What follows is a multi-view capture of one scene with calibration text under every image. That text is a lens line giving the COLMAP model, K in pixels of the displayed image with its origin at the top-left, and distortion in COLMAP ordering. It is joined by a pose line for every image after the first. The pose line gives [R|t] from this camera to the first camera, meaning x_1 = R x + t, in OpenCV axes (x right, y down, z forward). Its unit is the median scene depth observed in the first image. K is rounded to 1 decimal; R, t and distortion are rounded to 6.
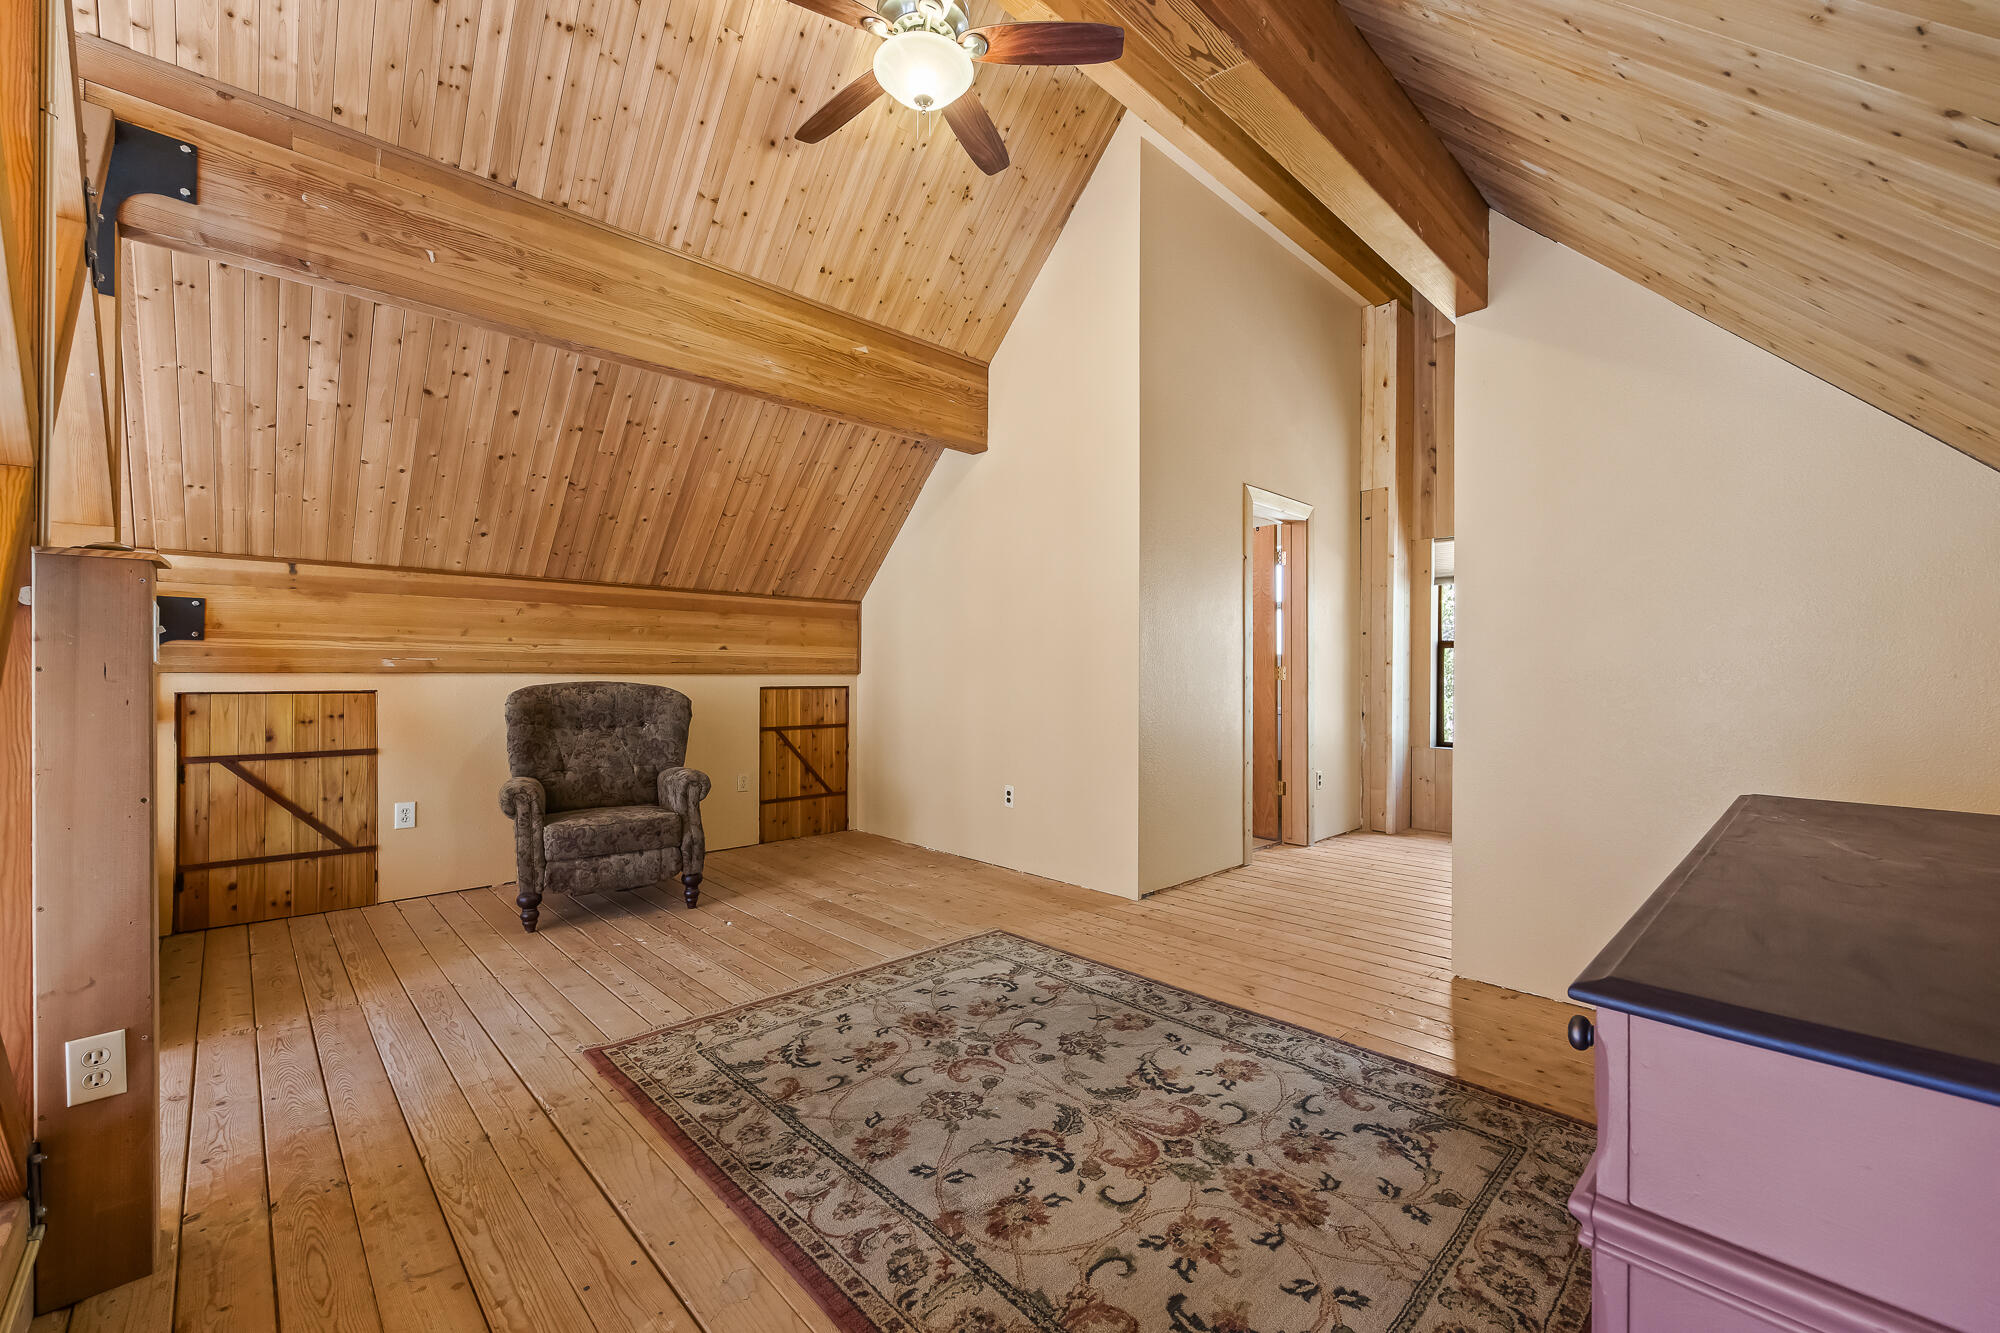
lens RADIAL K [[806.5, 0, 1008.3], [0, 806.5, 670.4], [0, 0, 1]] dist [-0.003713, 0.002223]
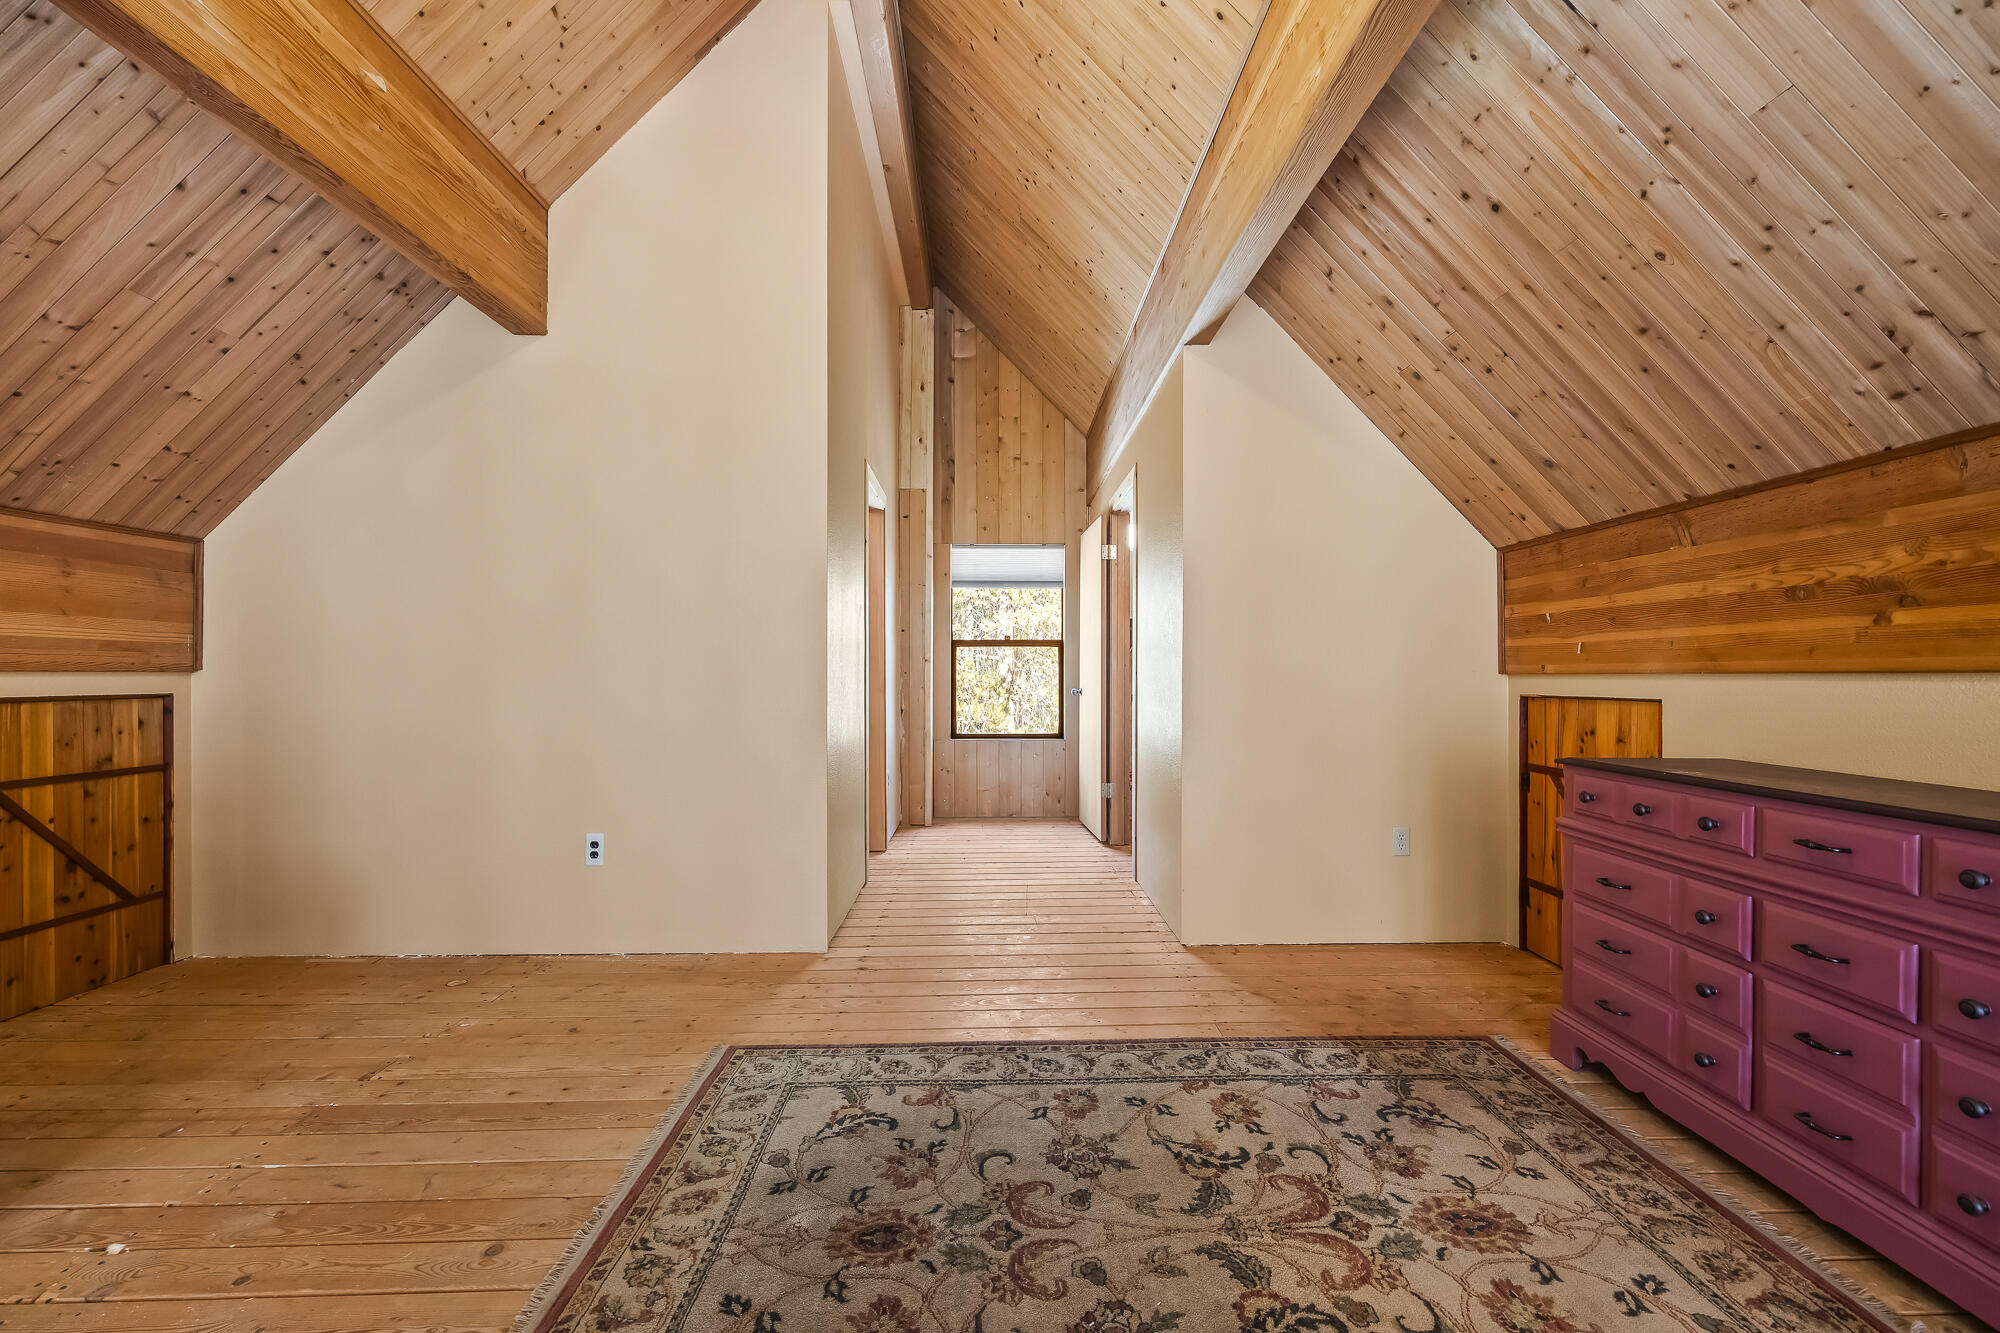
lens RADIAL K [[806.5, 0, 1009.2], [0, 806.5, 673.0], [0, 0, 1]] dist [-0.003713, 0.002223]
pose [[0.676431, -0.002277, 0.736502, -0.250283], [-0.001415, 0.999989, 0.004390, 0.002528], [-0.736505, -0.004011, 0.676421, 0.262206]]
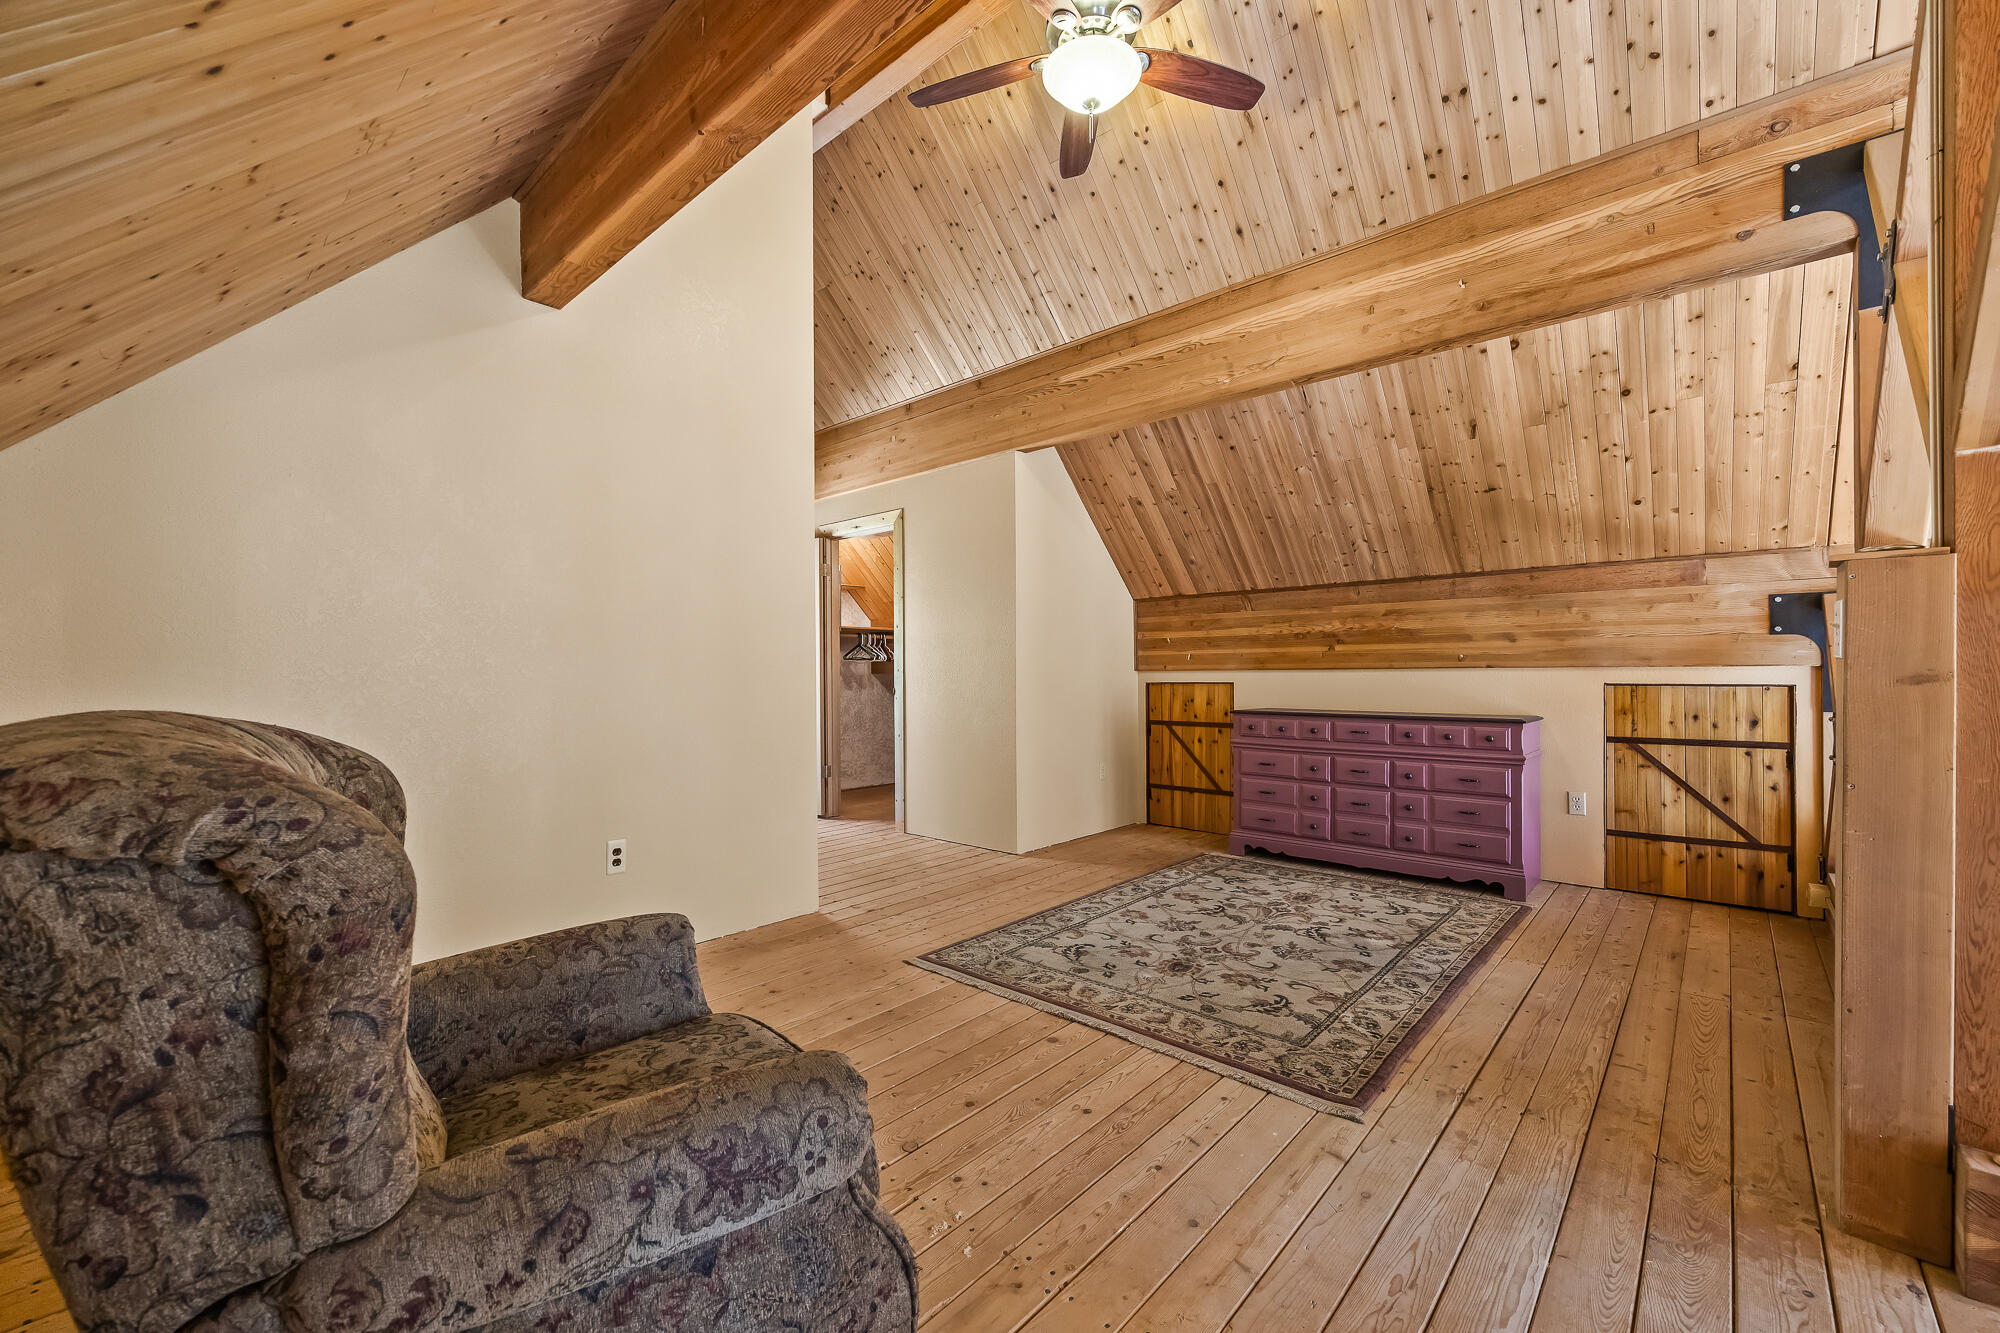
lens RADIAL K [[806.5, 0, 1005.3], [0, 806.5, 669.9], [0, 0, 1]] dist [-0.003713, 0.002223]
pose [[-0.070058, -0.002393, 0.997540, -0.645097], [0.001903, 0.999995, 0.002532, 0.001208], [-0.997541, 0.002075, -0.070053, 0.685358]]
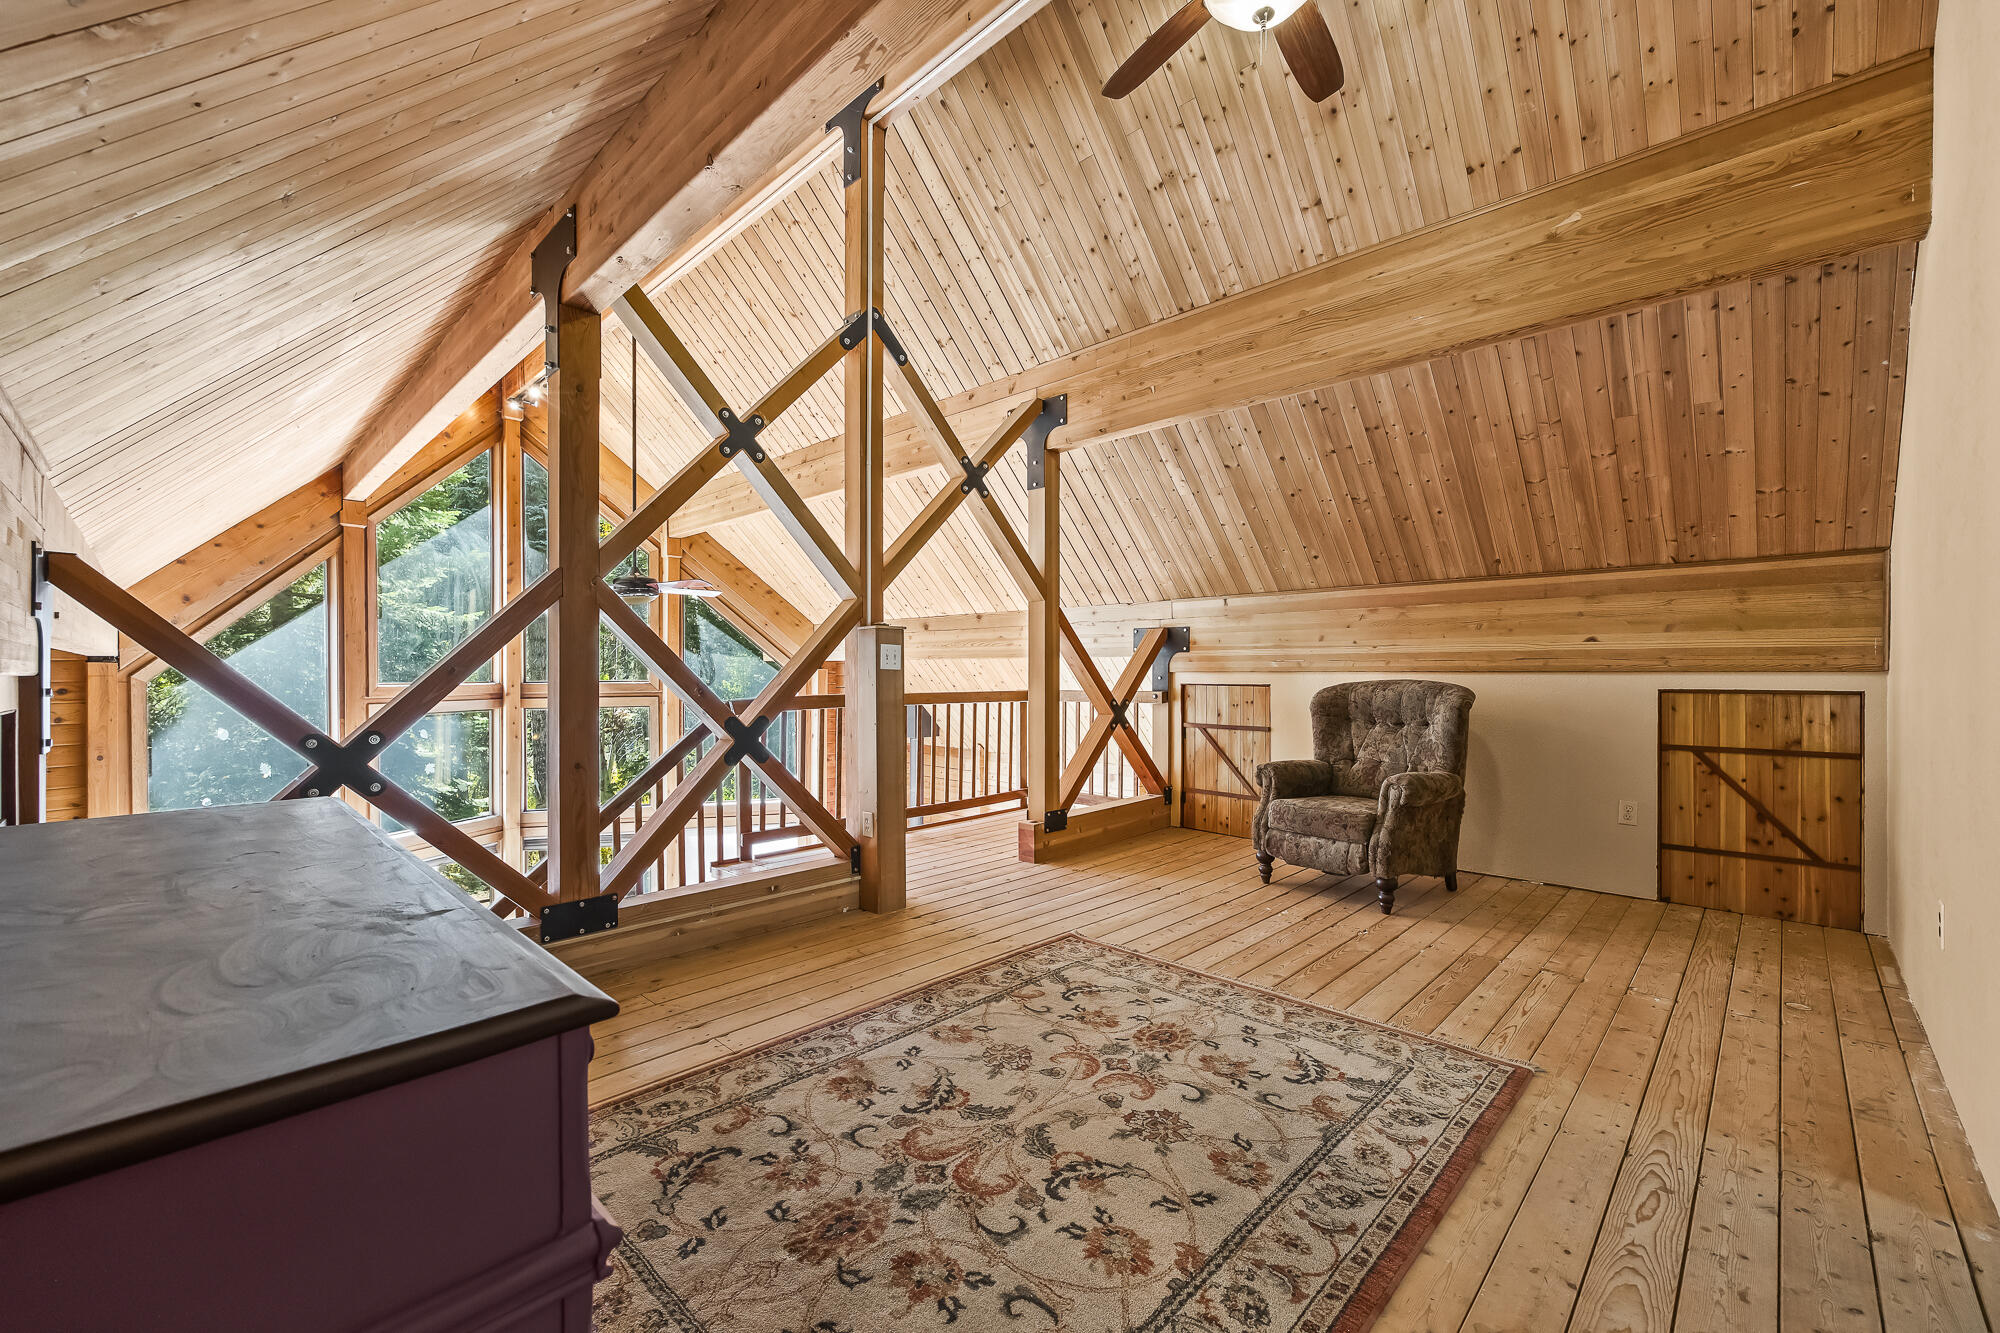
lens RADIAL K [[806.5, 0, 1005.5], [0, 806.5, 669.7], [0, 0, 1]] dist [-0.003713, 0.002223]
pose [[0.029835, -0.004244, -0.999546, 0.440497], [0.006199, 0.999973, -0.004061, 0.001809], [0.999536, -0.006075, 0.029861, 0.402531]]
